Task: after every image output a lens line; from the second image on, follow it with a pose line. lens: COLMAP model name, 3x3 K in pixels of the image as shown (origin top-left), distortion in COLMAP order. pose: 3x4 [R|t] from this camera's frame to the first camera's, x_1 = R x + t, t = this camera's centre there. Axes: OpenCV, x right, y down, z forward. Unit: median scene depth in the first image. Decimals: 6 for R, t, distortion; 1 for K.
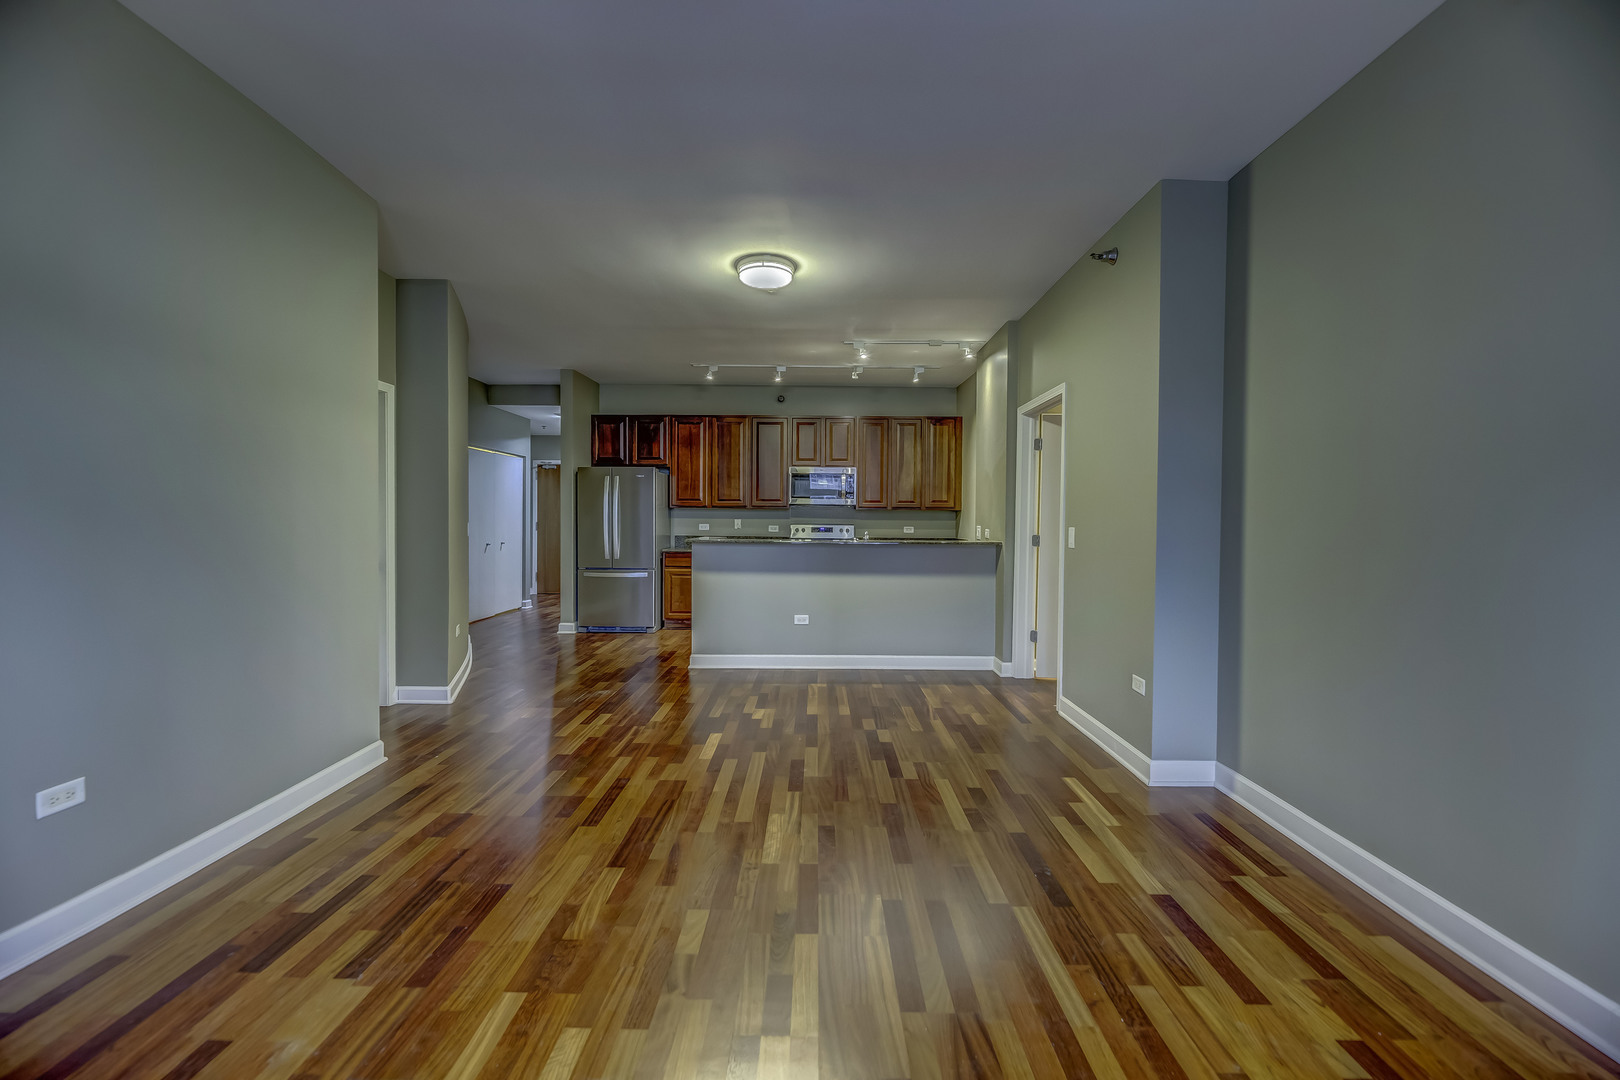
lens RADIAL K [[663.4, 0, 811.6], [0, 663.4, 529.1], [0, 0, 1]] dist [0.000827, 0.000035]
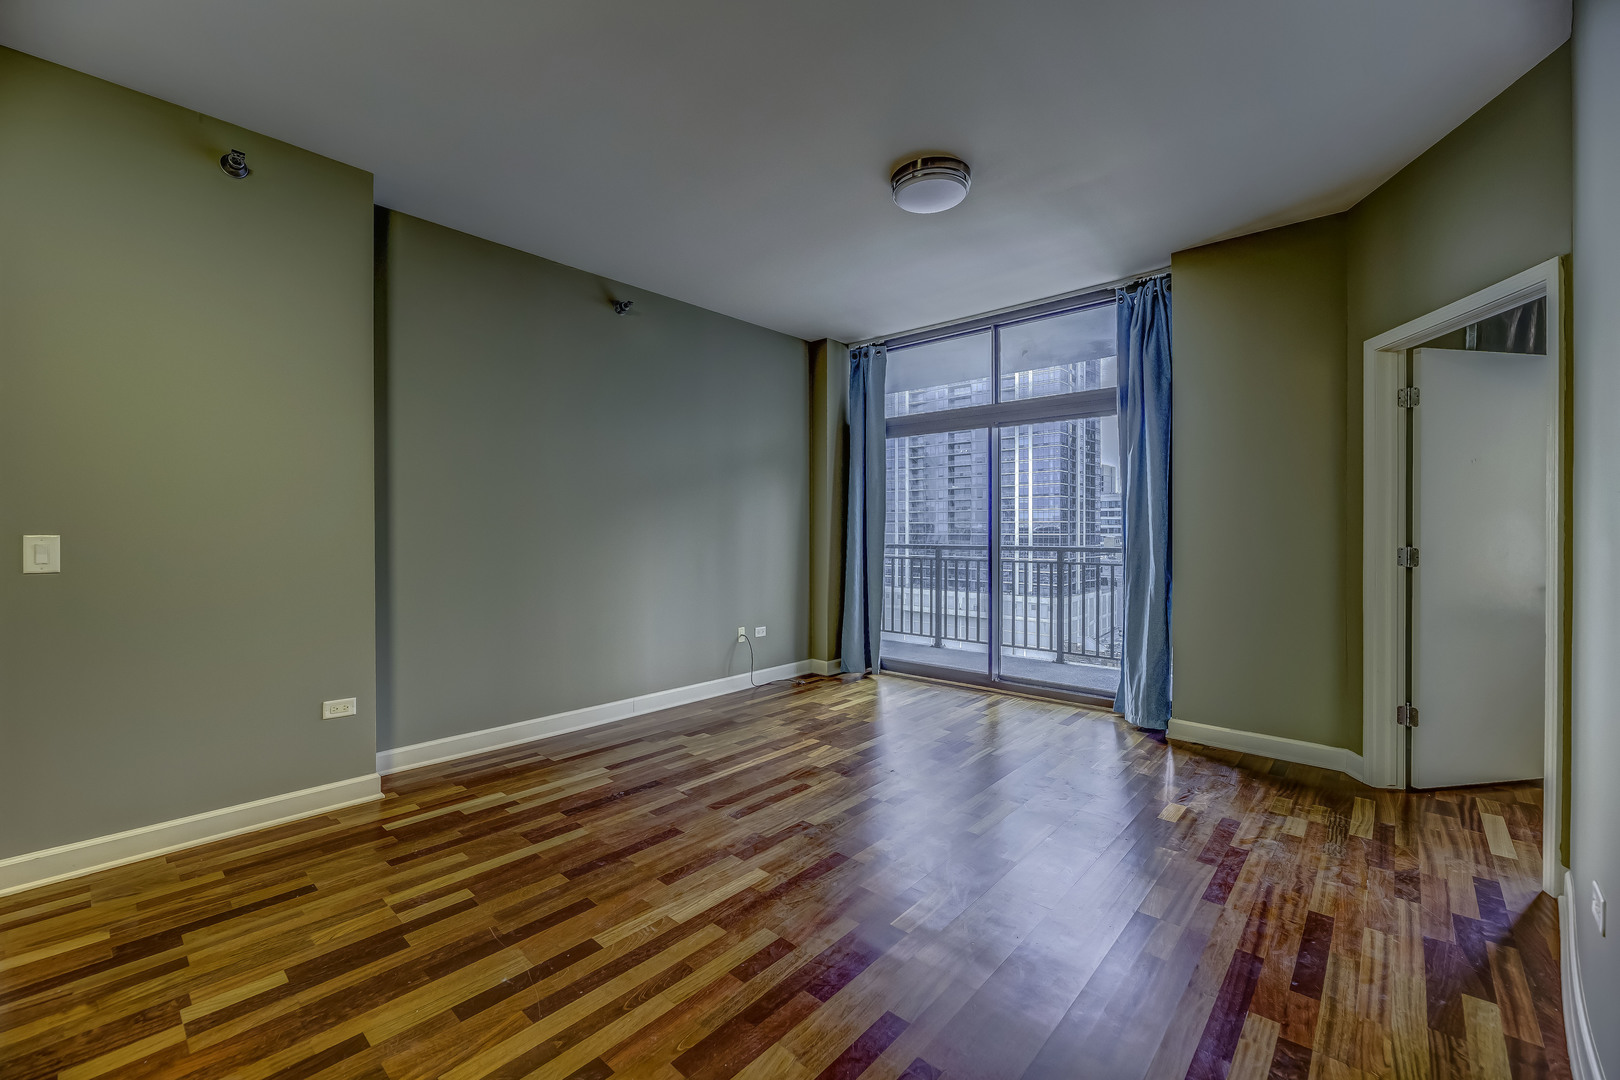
lens RADIAL K [[663.4, 0, 811.6], [0, 663.4, 529.1], [0, 0, 1]] dist [0.000827, 0.000035]
pose [[-0.755692, -0.006096, 0.654898, -0.654941], [0.007636, 0.999807, 0.018119, -0.017041], [-0.654882, 0.018693, -0.755500, 1.461707]]
